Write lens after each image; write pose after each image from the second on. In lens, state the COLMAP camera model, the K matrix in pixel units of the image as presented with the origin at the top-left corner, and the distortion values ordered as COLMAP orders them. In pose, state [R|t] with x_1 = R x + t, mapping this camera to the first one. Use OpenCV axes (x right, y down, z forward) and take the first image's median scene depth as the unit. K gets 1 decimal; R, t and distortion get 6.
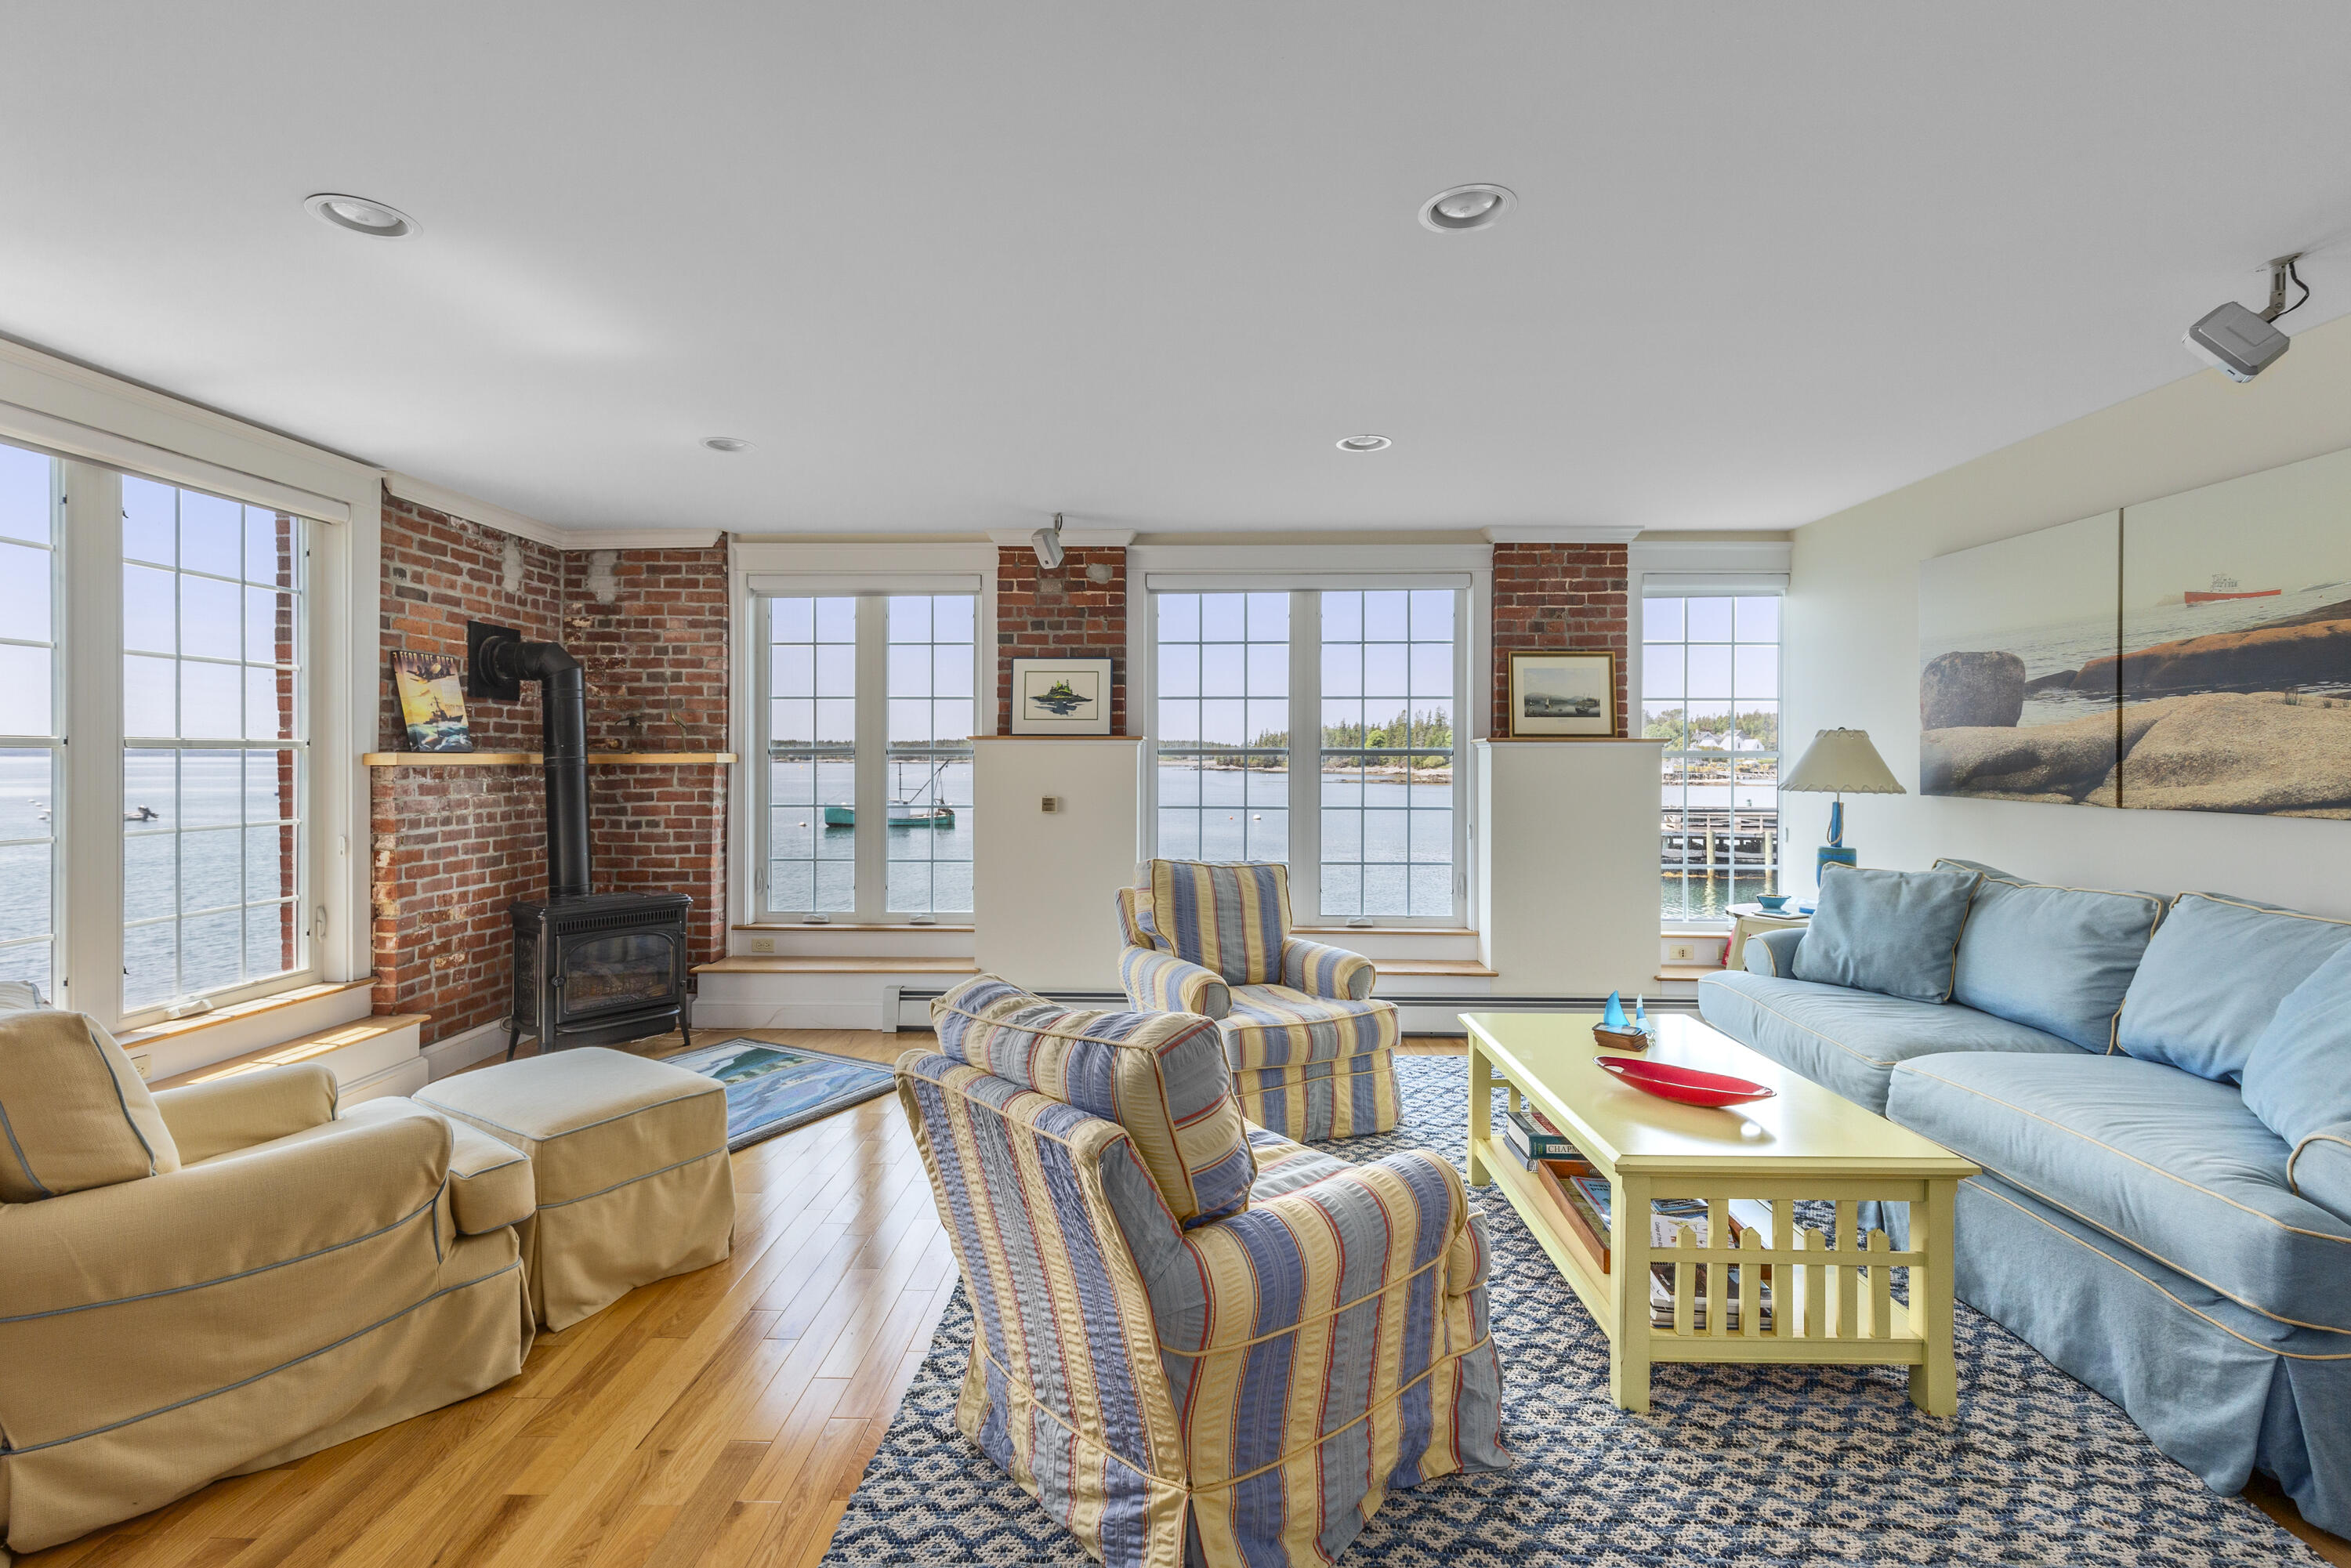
lens RADIAL K [[1065.7, 0, 1194.0], [0, 1065.7, 768.6], [0, 0, 1]] dist [0.013118, -0.002451]
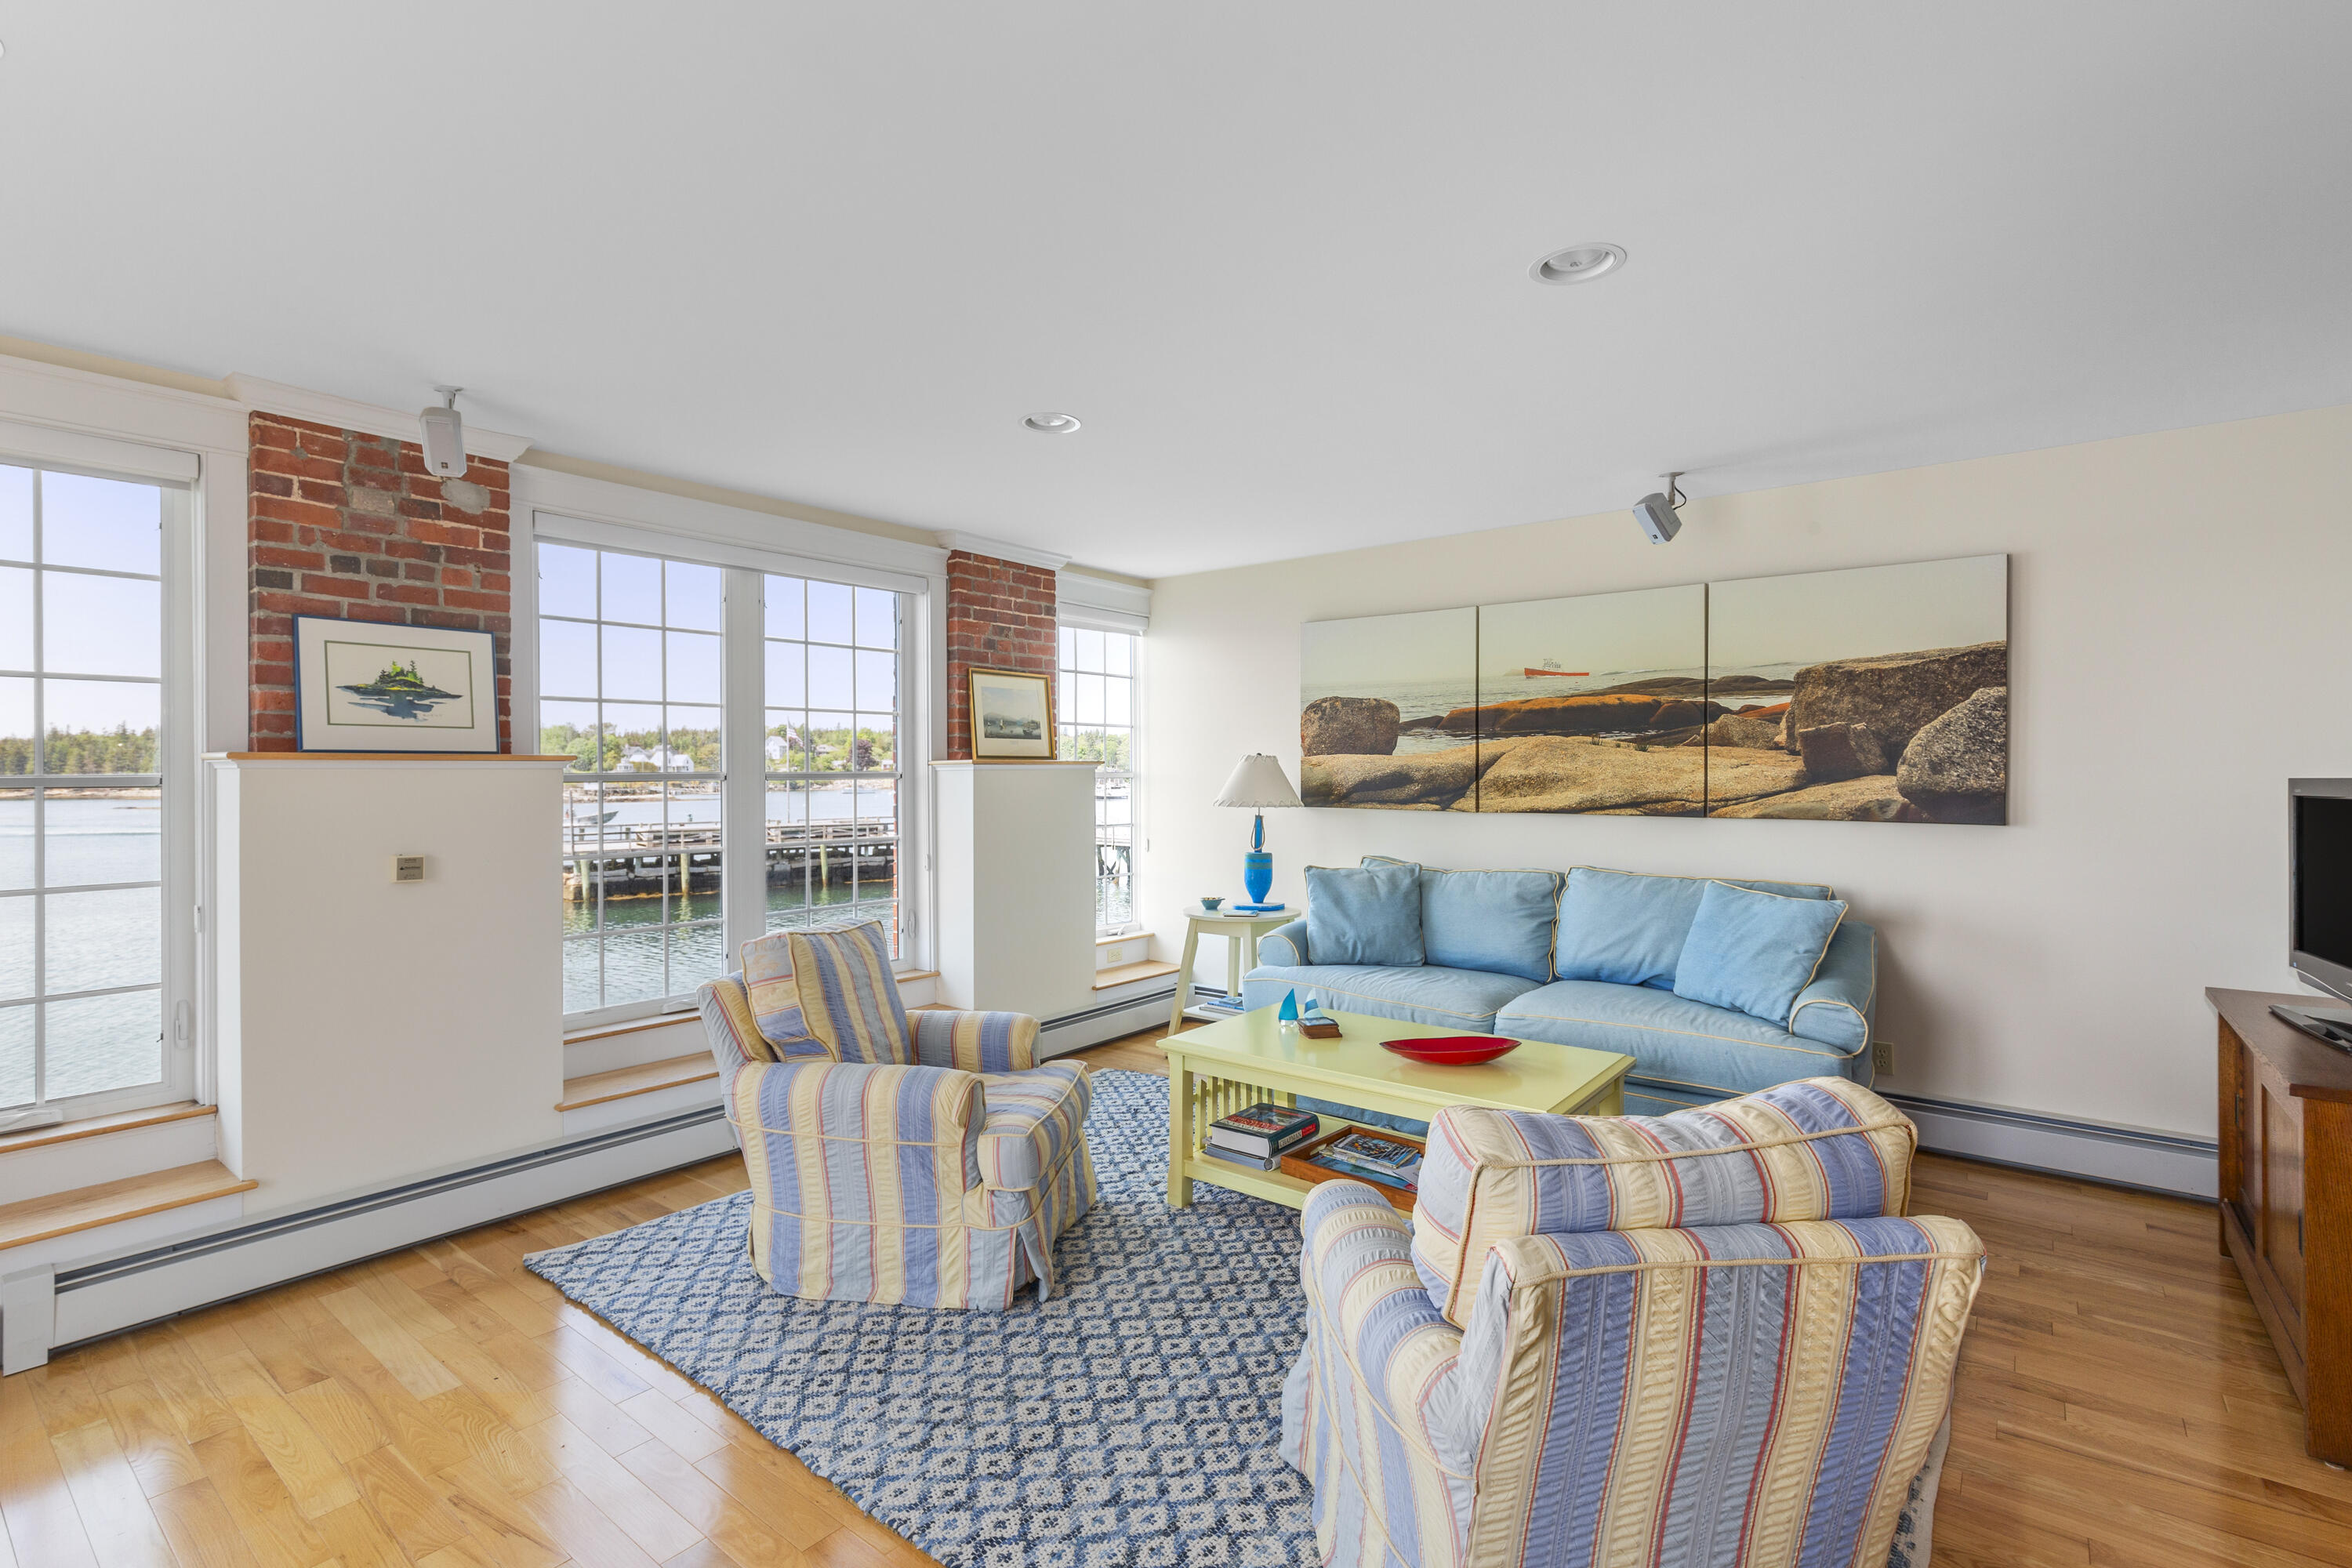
lens RADIAL K [[1066.2, 0, 1186.8], [0, 1066.2, 780.1], [0, 0, 1]] dist [0.013118, -0.002451]
pose [[0.609436, -0.011498, 0.792752, -0.373891], [0.014083, 0.999894, 0.003675, -0.012858], [-0.792710, 0.008925, 0.609533, 0.309687]]
